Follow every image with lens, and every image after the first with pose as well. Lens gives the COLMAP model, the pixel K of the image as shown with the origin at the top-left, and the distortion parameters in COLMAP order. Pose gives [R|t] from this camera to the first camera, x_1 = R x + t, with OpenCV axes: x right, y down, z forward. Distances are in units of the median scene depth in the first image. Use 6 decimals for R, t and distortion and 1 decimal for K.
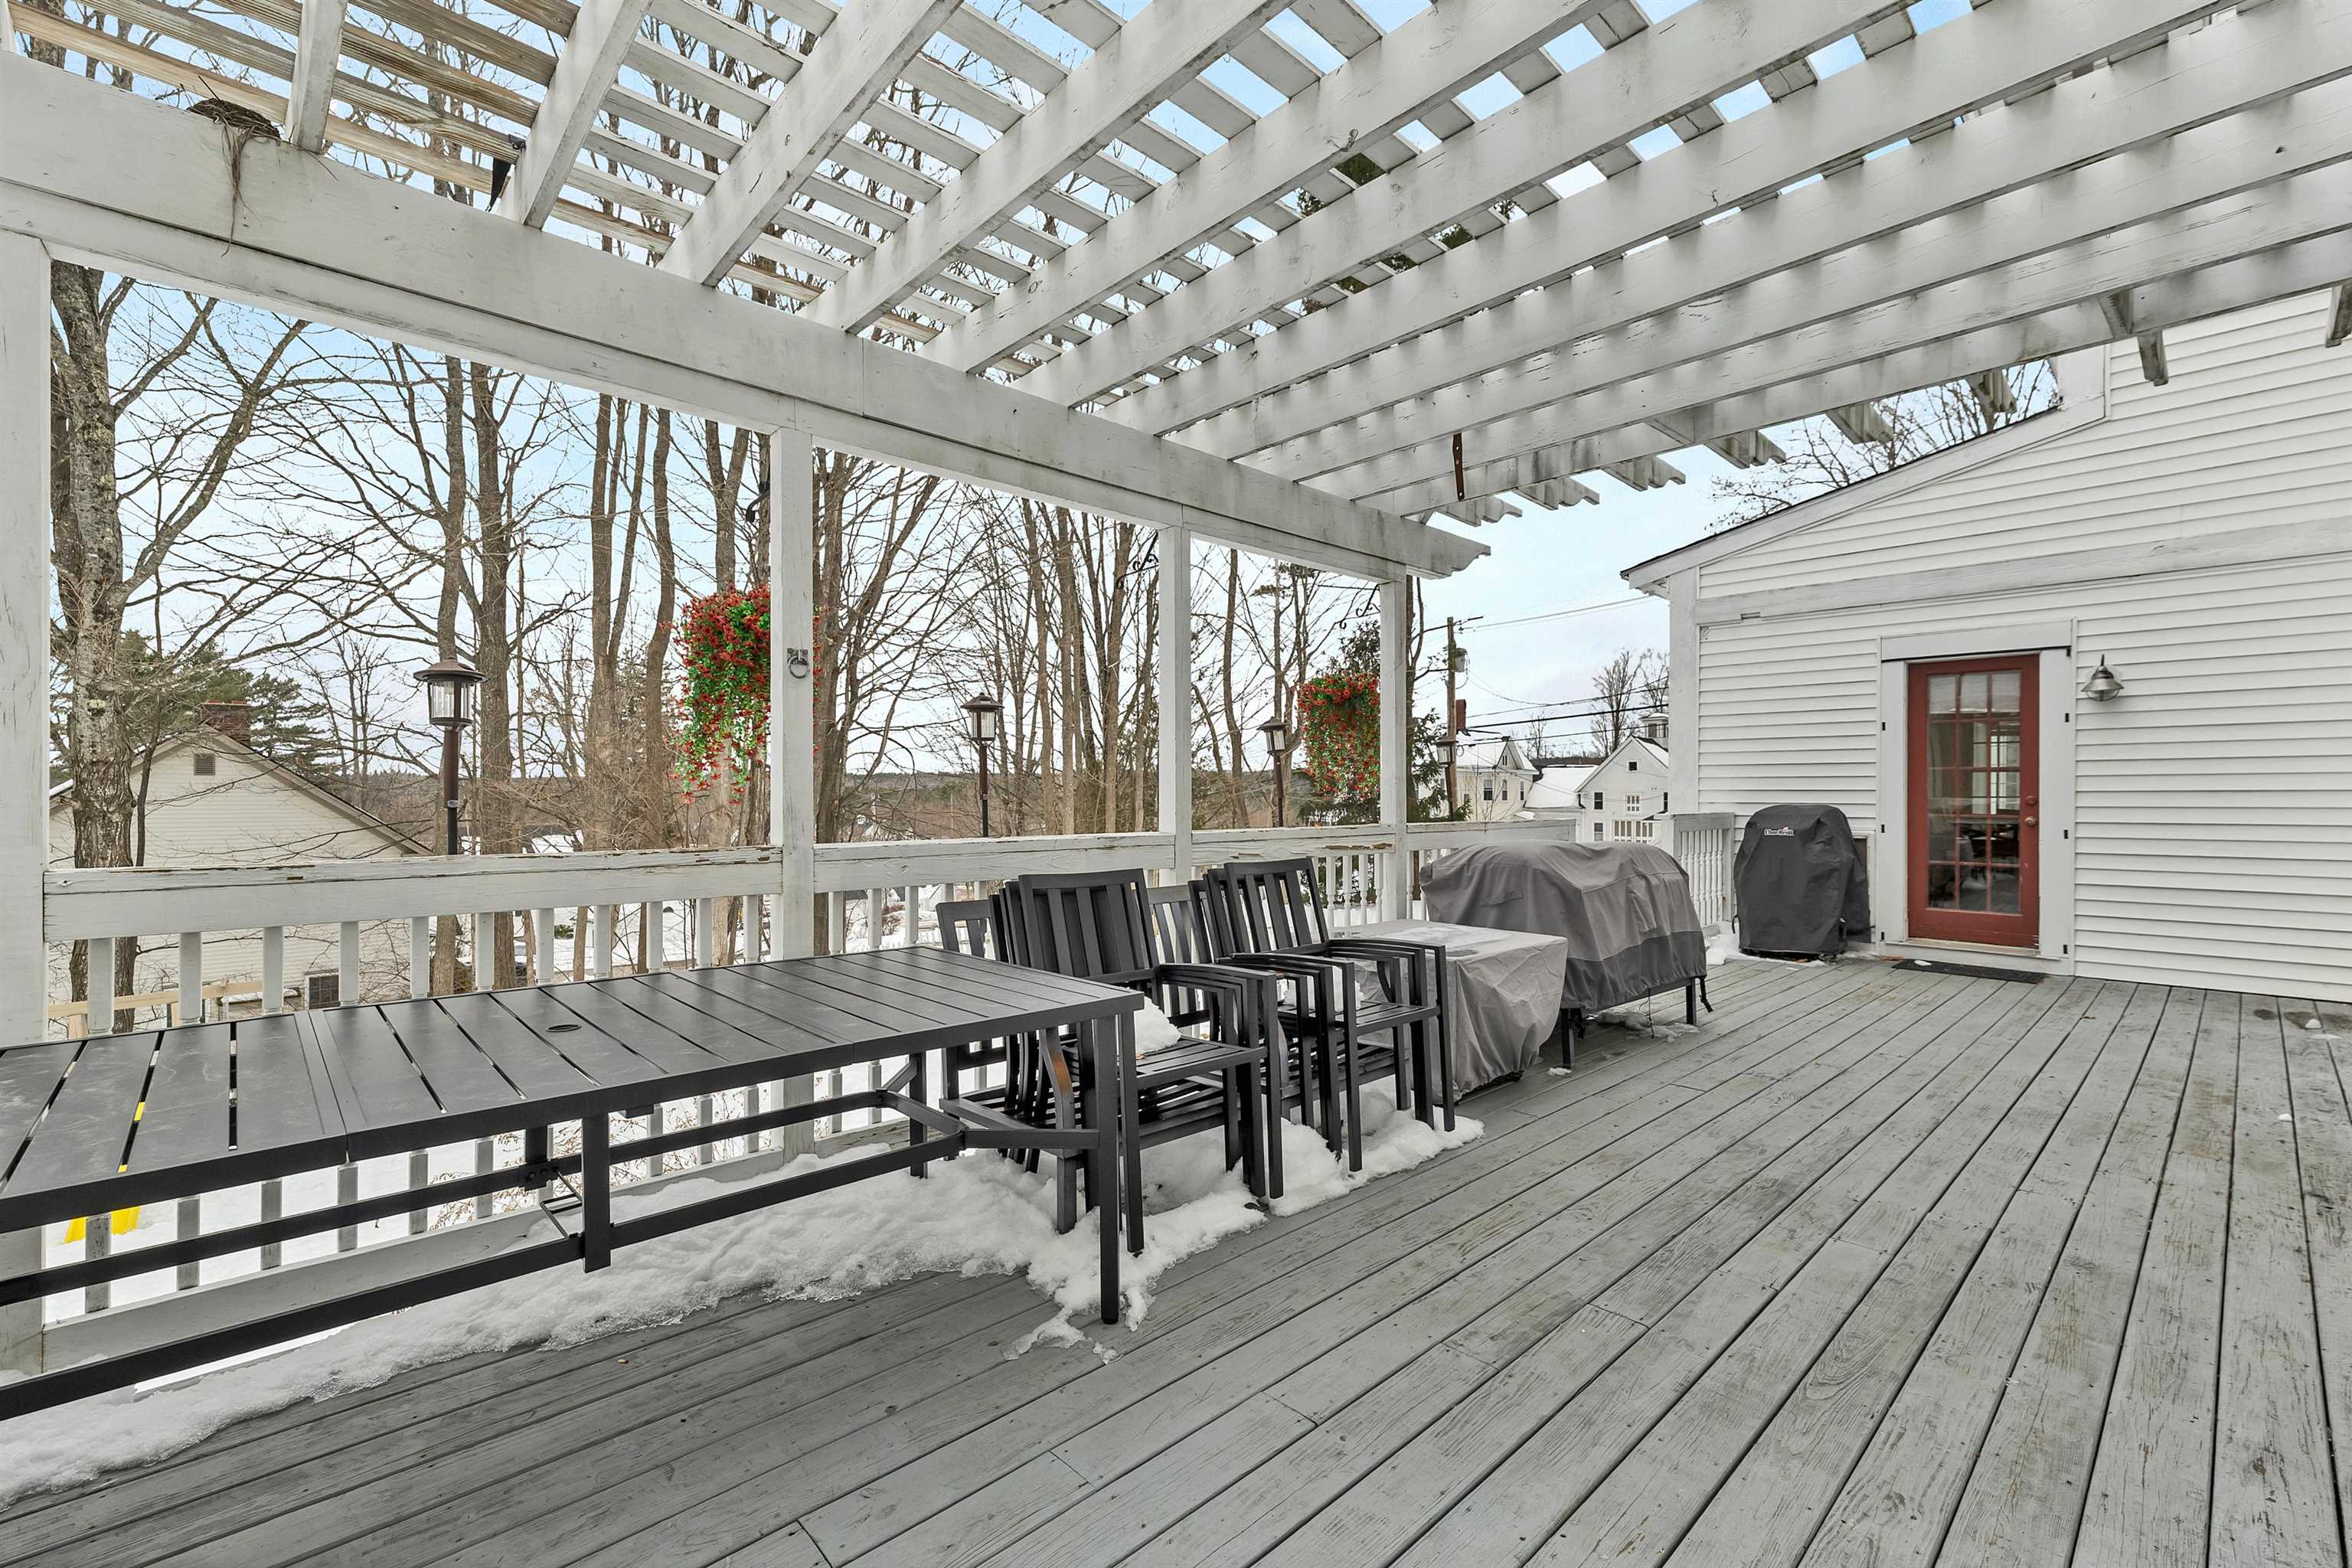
lens RADIAL K [[977.6, 0, 1175.7], [0, 977.6, 789.3], [0, 0, 1]] dist [0.004415, -0.000261]
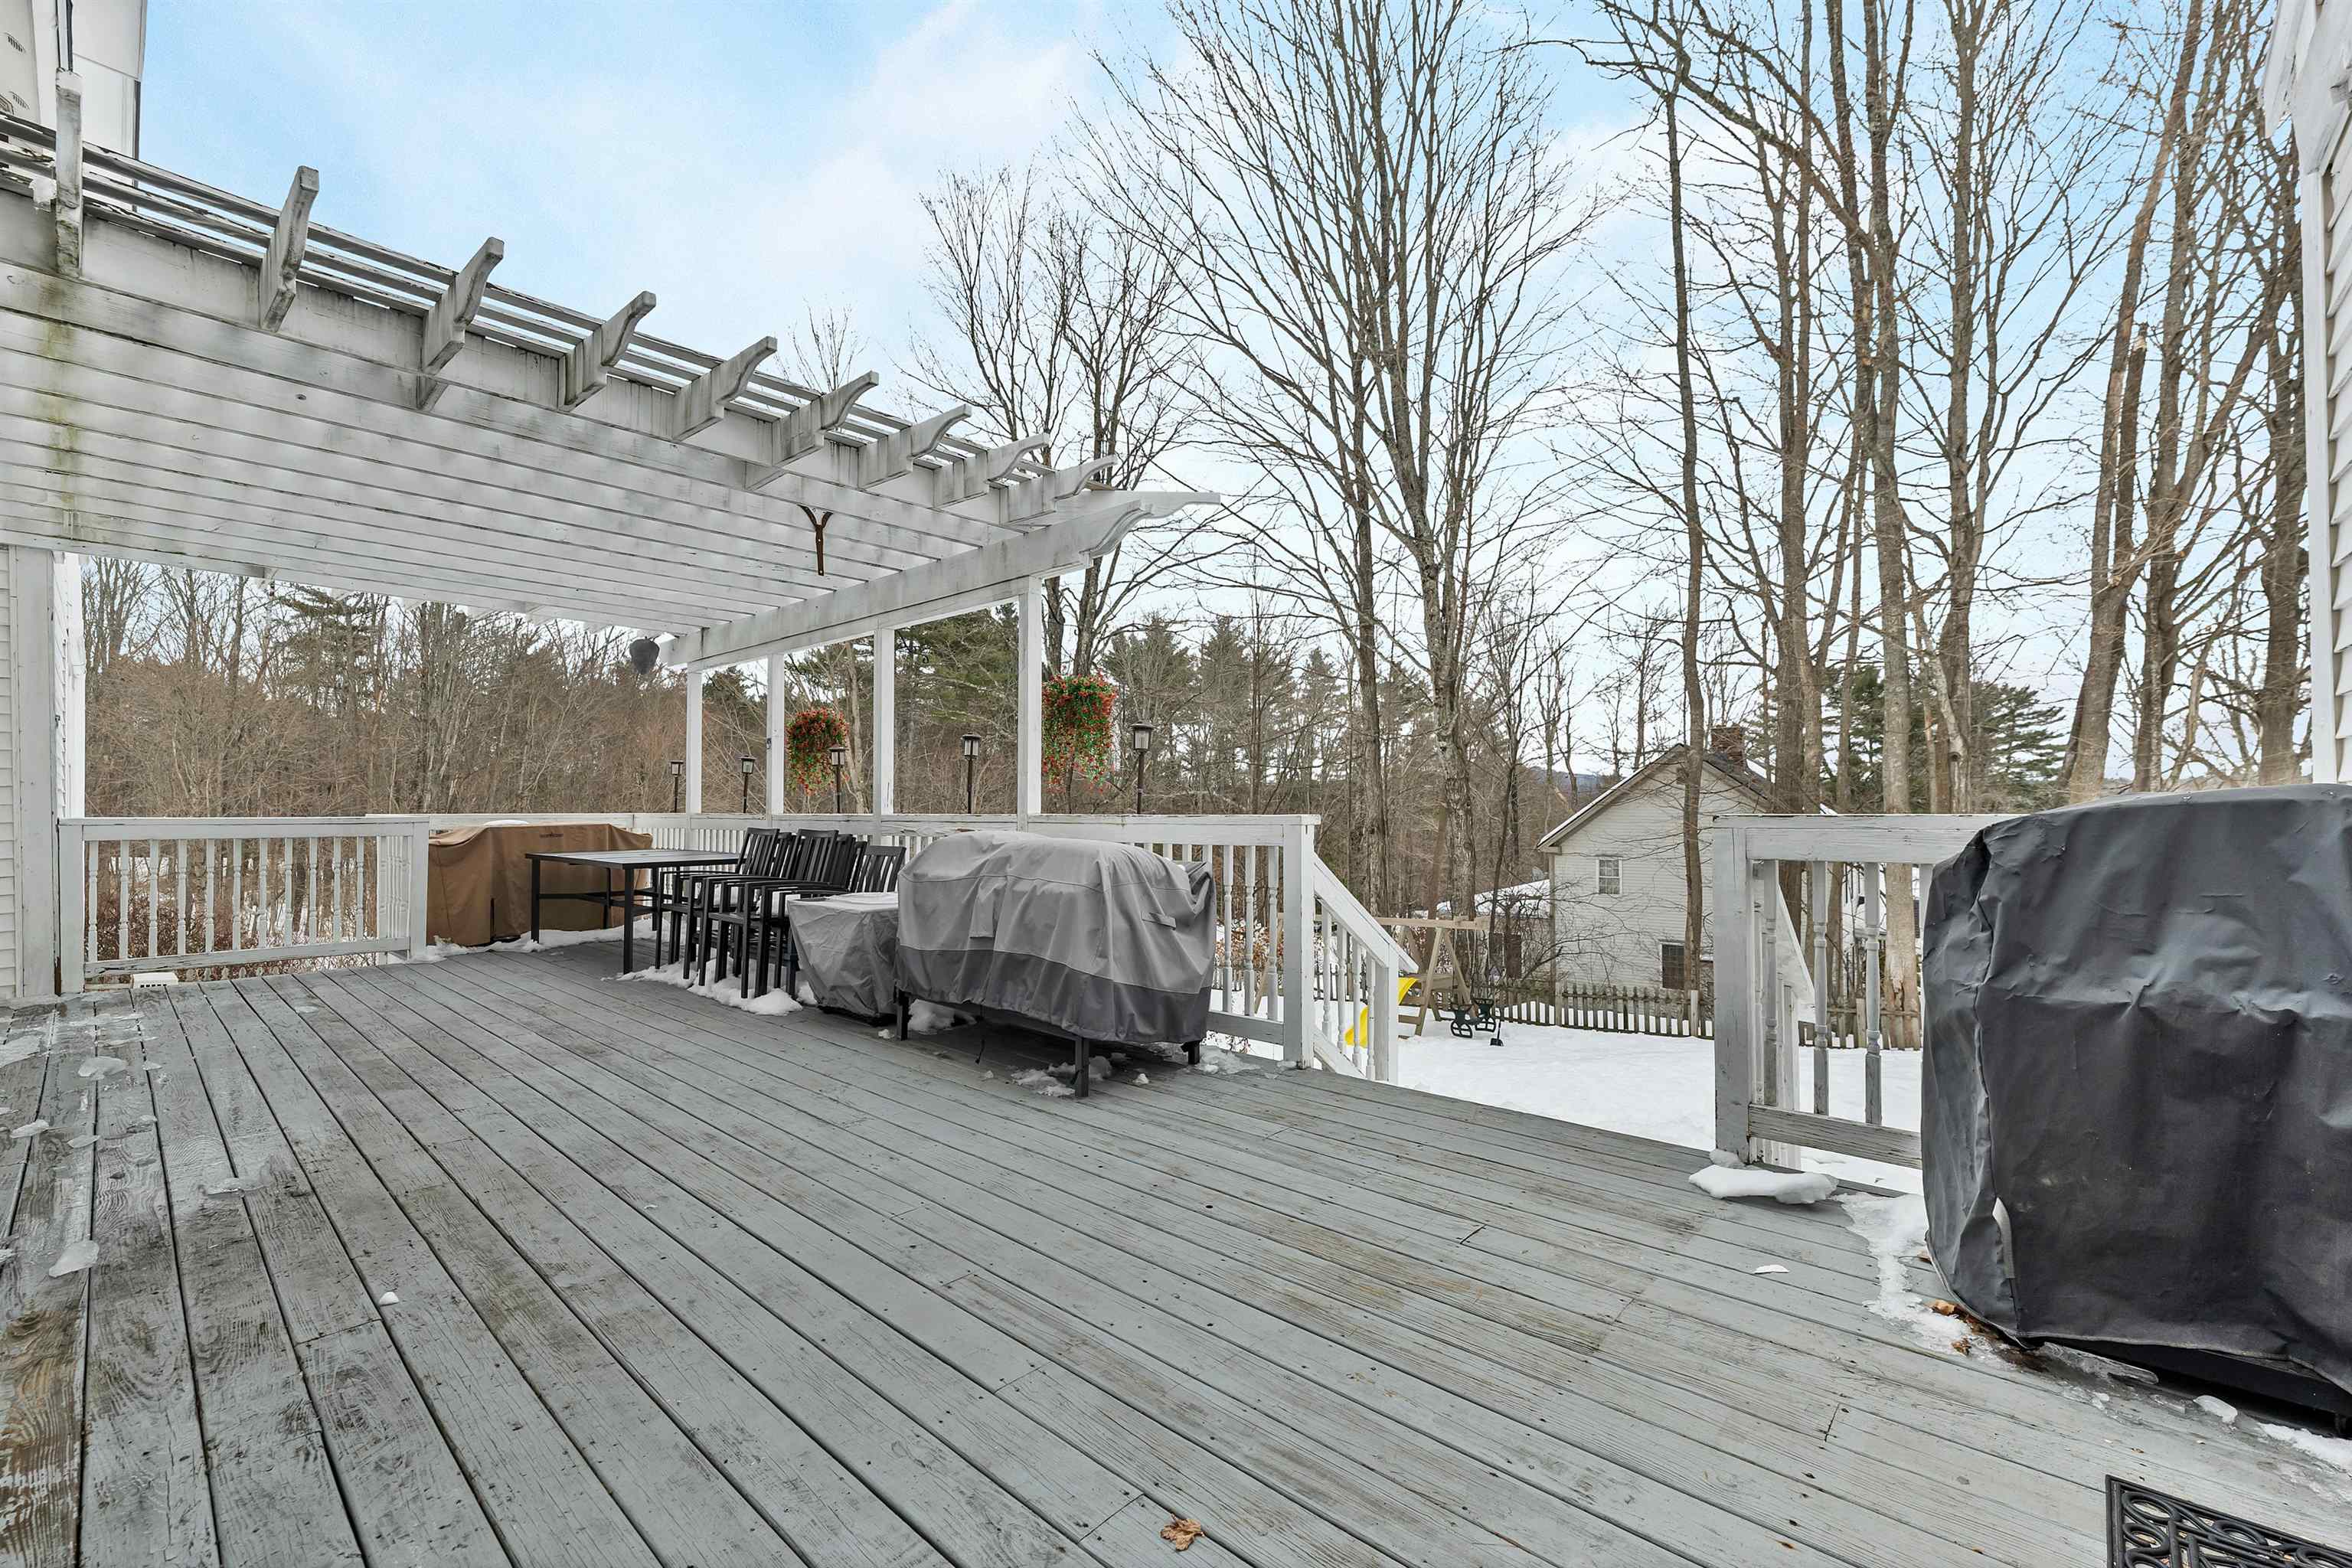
lens RADIAL K [[977.6, 0, 1176.5], [0, 977.6, 793.2], [0, 0, 1]] dist [0.004415, -0.000261]
pose [[0.092180, -0.012523, -0.995664, 1.814322], [0.011726, 0.999865, -0.011490, 0.037246], [0.995673, -0.010616, 0.092315, 1.458687]]
